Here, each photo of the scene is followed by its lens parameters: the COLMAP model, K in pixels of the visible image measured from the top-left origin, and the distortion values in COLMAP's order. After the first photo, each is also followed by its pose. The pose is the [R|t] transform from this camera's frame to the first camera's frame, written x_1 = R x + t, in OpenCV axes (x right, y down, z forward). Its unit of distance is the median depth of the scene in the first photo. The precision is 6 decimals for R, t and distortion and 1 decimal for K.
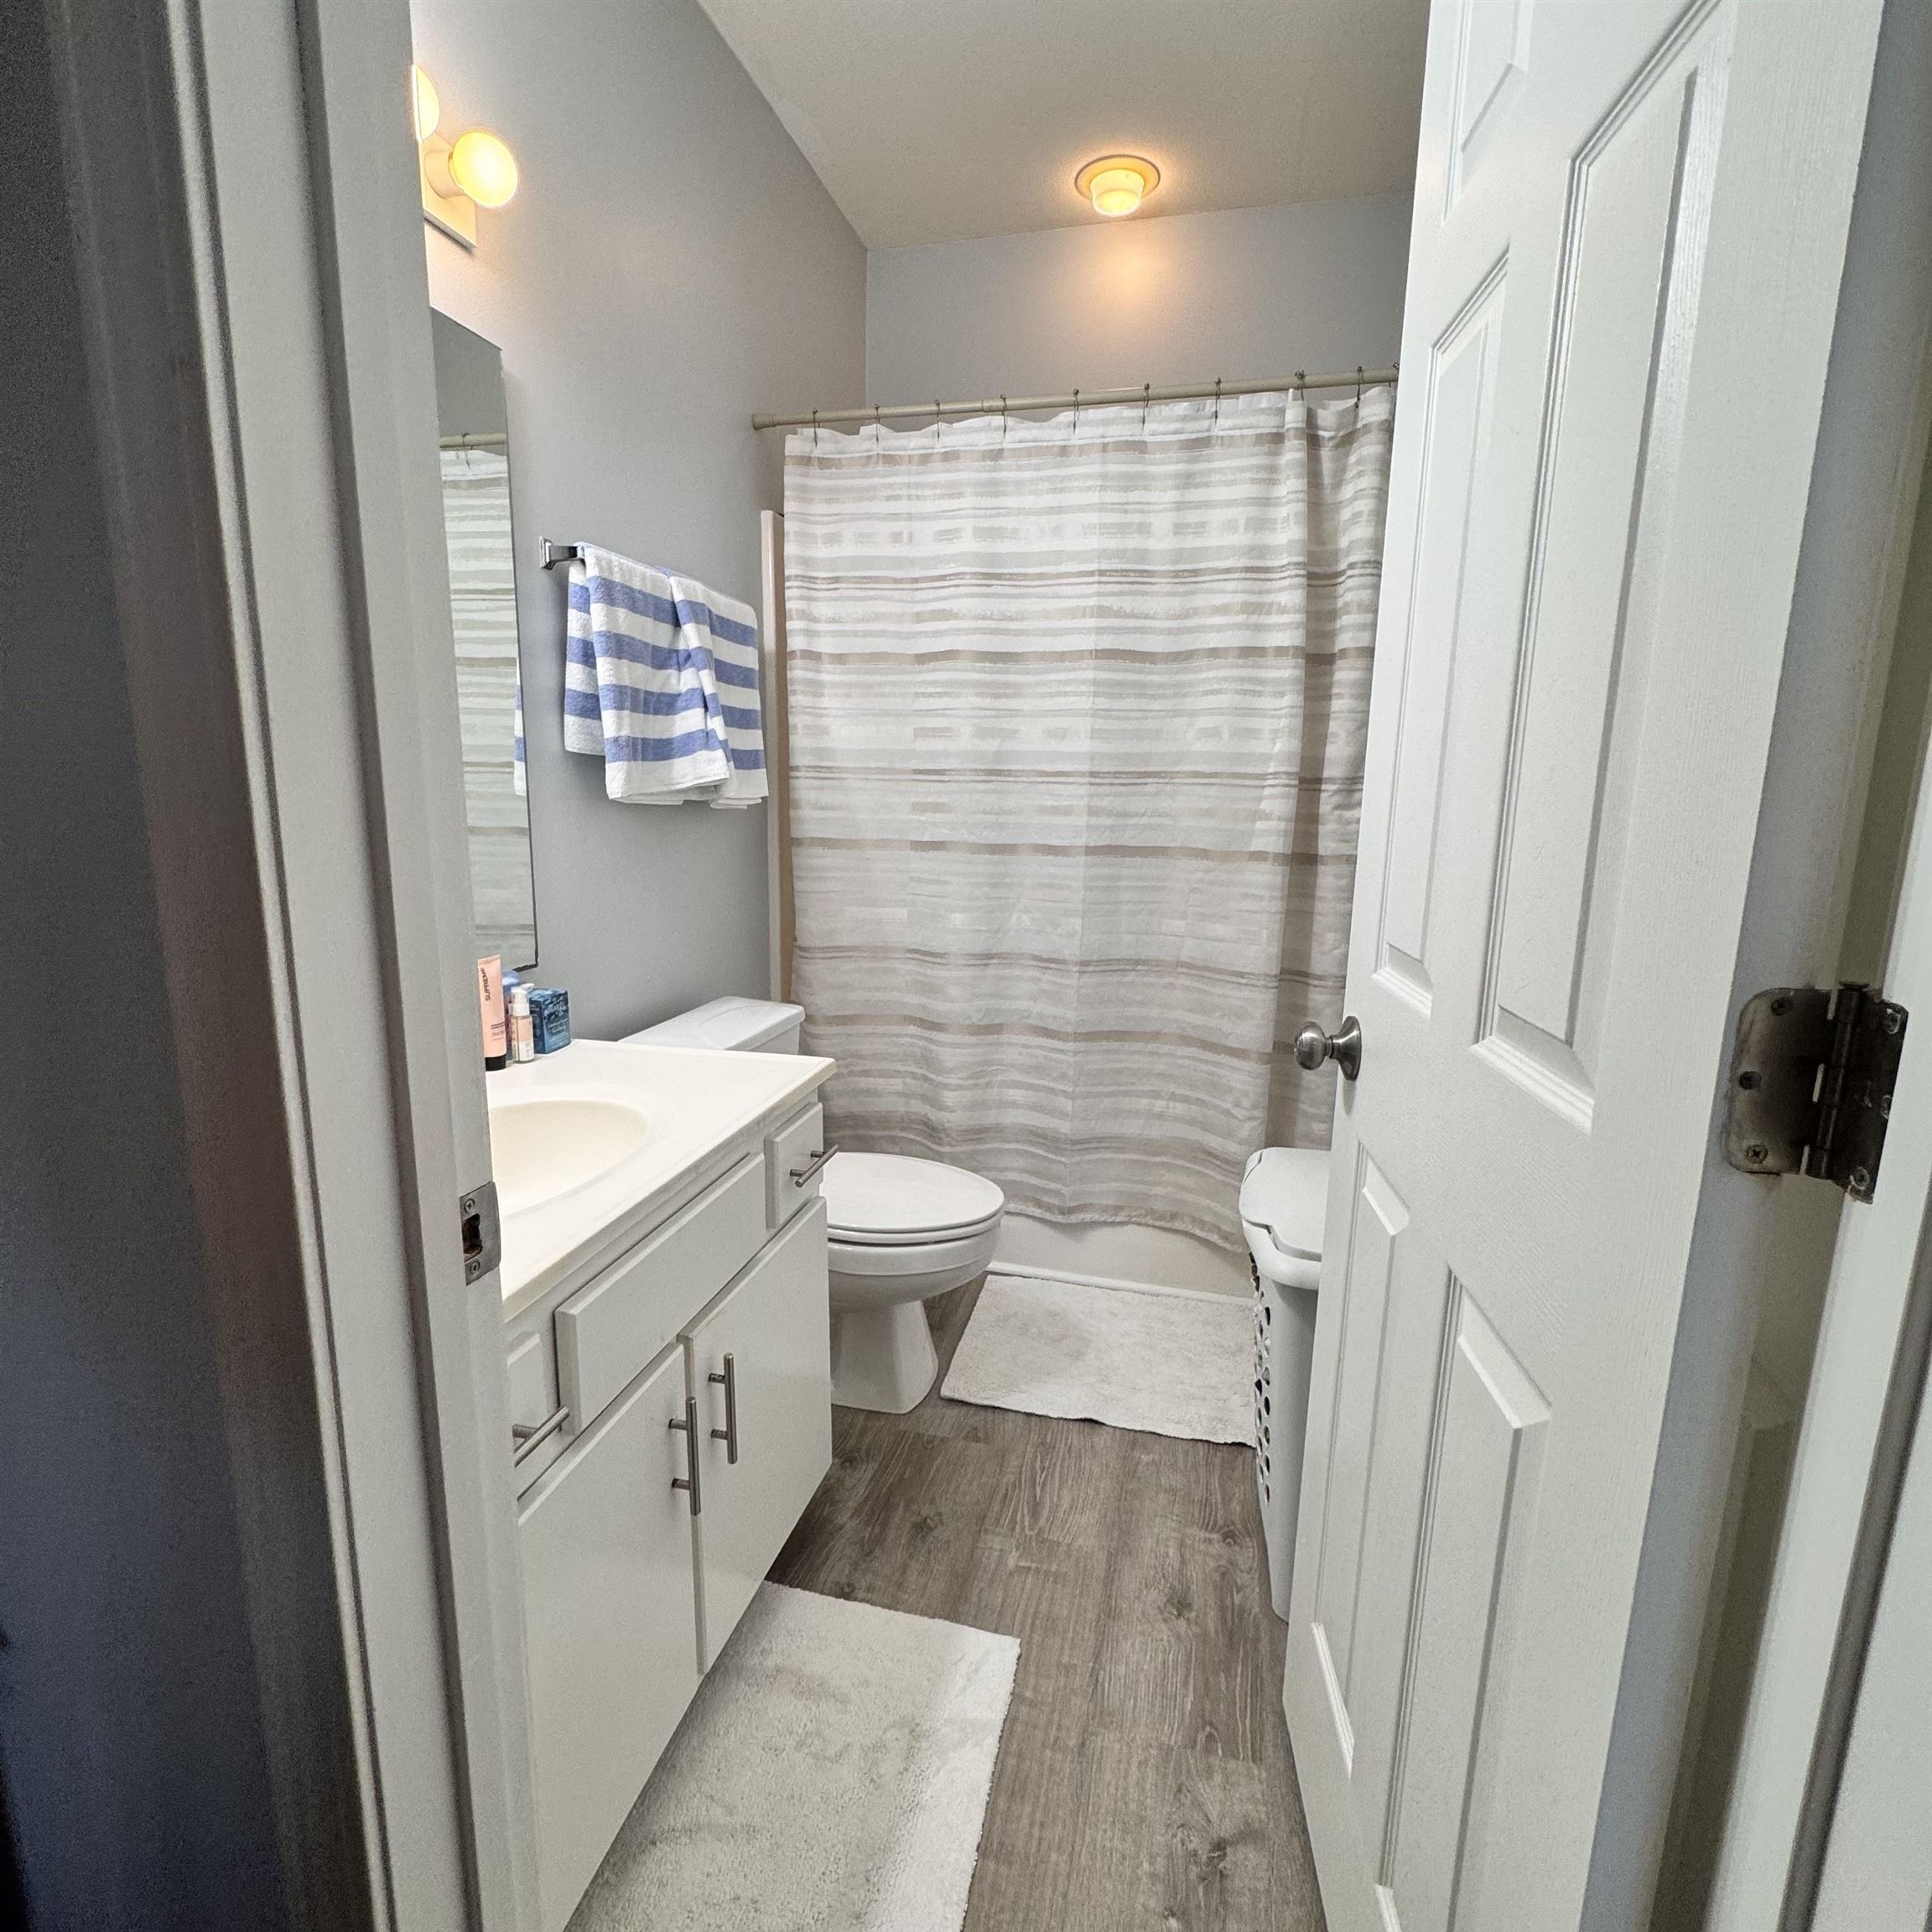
lens RADIAL K [[1021.1, 0, 966.8], [0, 1021.1, 962.3], [0, 0, 1]] dist [0.001365, -0.000075]
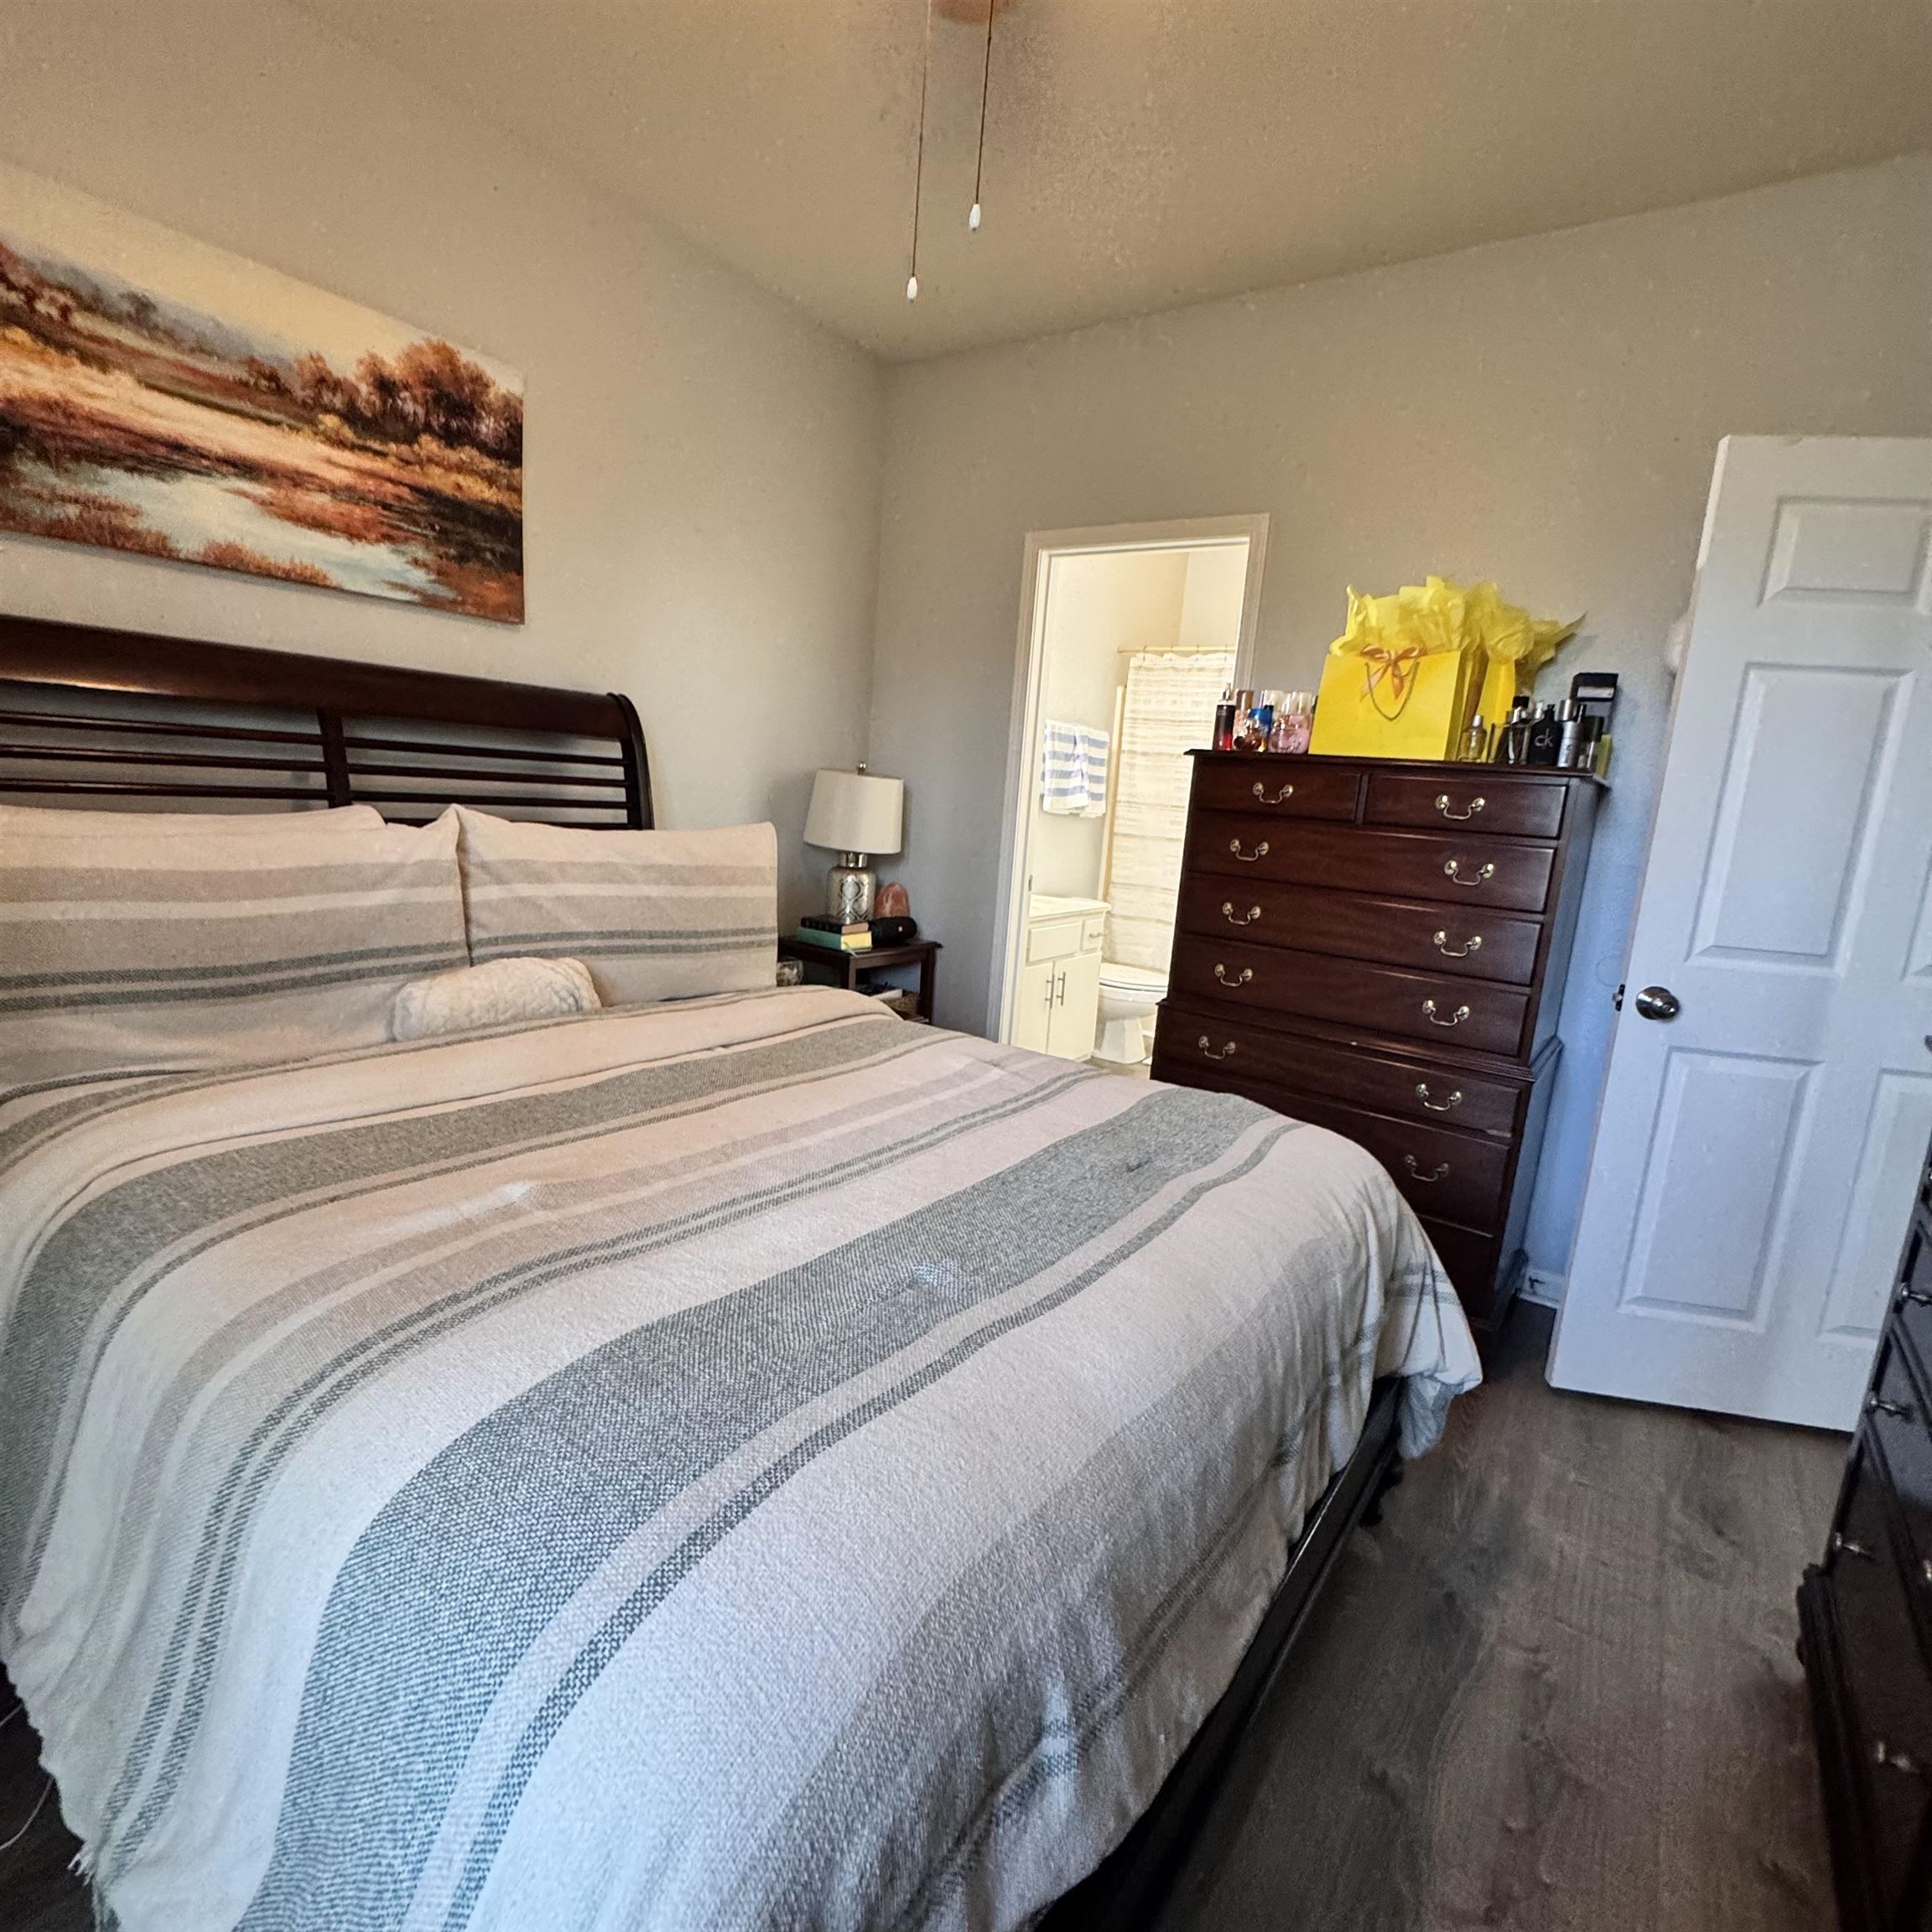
lens RADIAL K [[1021.1, 0, 962.7], [0, 1021.1, 961.6], [0, 0, 1]] dist [0.001365, -0.000075]
pose [[0.933122, 0.112631, -0.341463, 0.364586], [-0.121008, 0.992646, -0.003255, 0.239019], [0.338585, 0.044357, 0.939890, -1.389208]]
